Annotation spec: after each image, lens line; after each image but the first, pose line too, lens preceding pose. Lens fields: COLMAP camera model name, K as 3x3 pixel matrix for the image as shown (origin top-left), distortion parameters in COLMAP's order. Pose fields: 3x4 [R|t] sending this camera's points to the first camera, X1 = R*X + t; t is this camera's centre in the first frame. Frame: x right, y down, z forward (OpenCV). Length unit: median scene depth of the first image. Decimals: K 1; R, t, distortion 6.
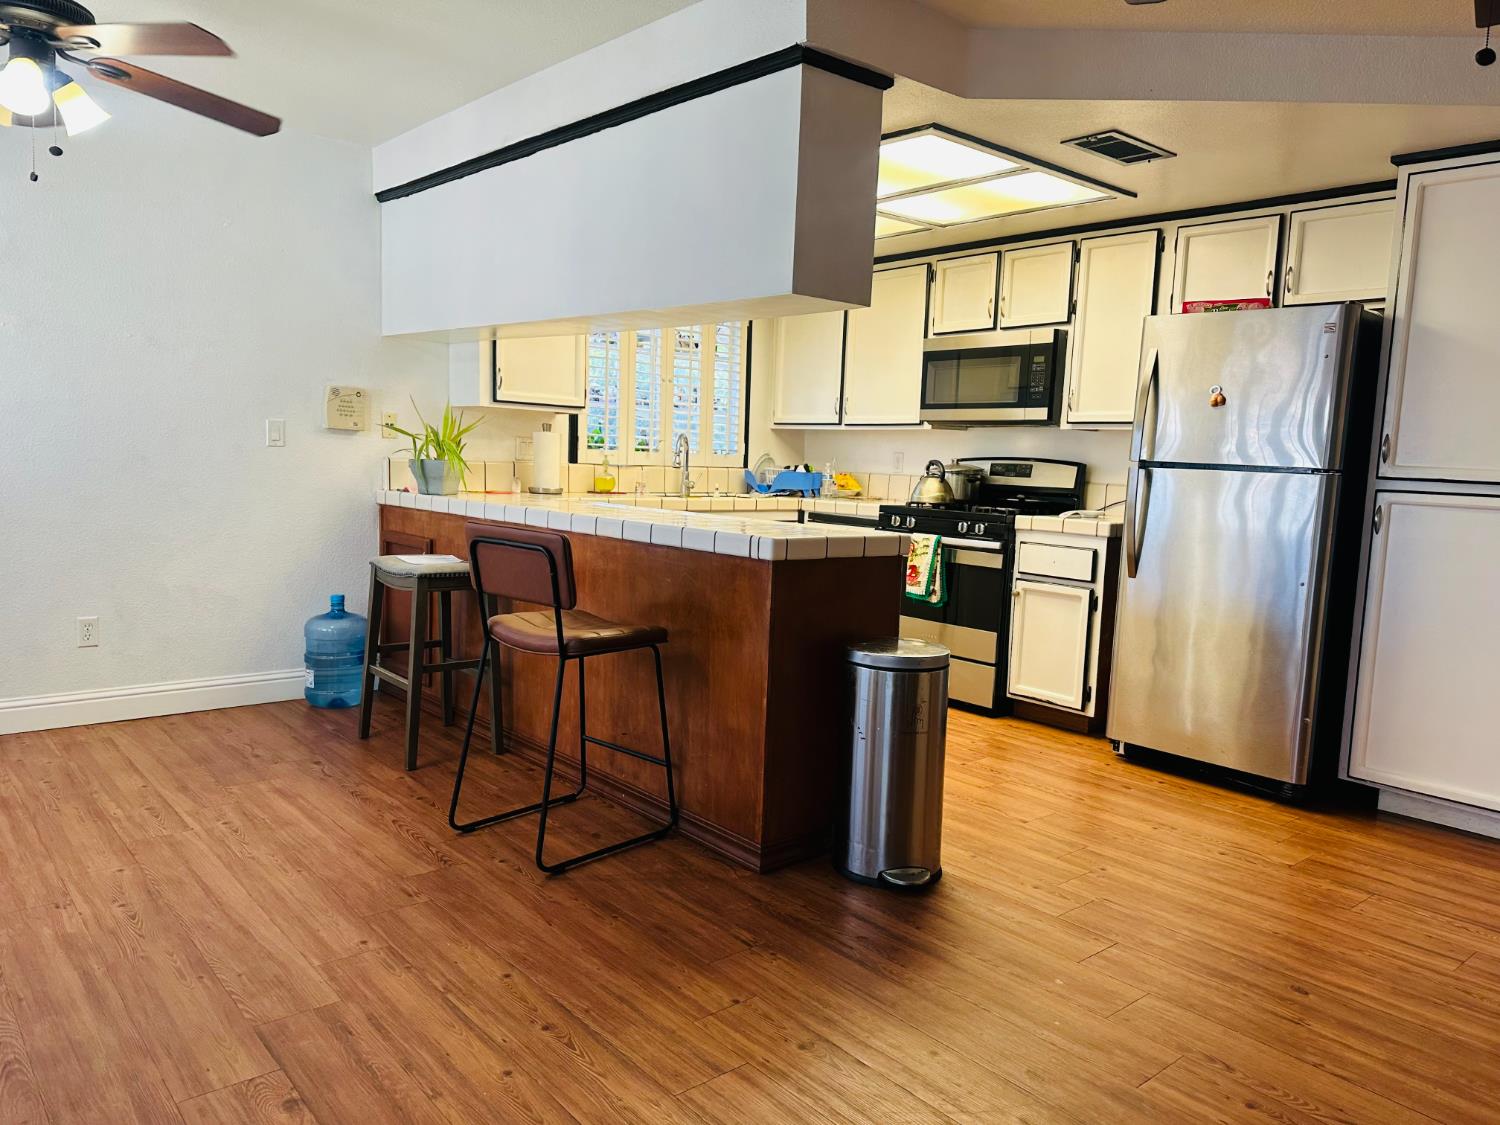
lens RADIAL K [[1068.4, 0, 742.9], [0, 1068.4, 566.4], [0, 0, 1]] dist [0.019484, -0.024320]
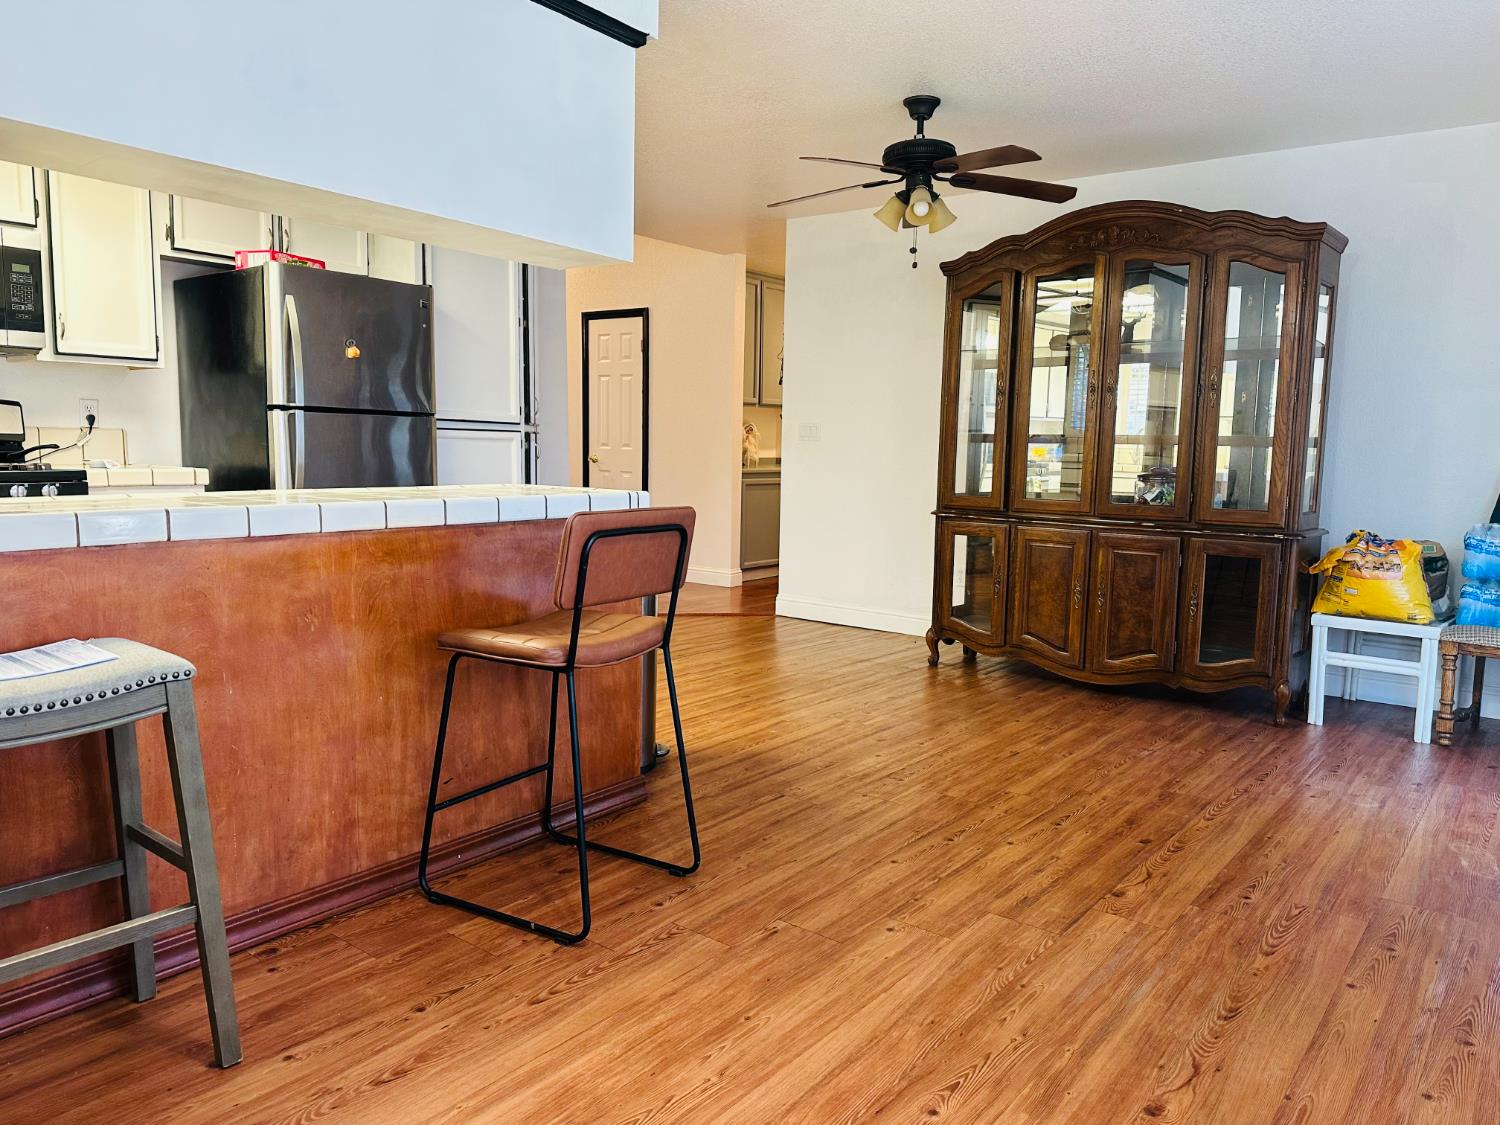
lens RADIAL K [[1068.4, 0, 744.1], [0, 1068.4, 561.0], [0, 0, 1]] dist [0.019484, -0.024320]
pose [[-0.188412, -0.154069, 0.969930, -1.173636], [0.091857, 0.980524, 0.173595, -0.149976], [-0.977785, 0.121802, -0.170590, 1.210622]]
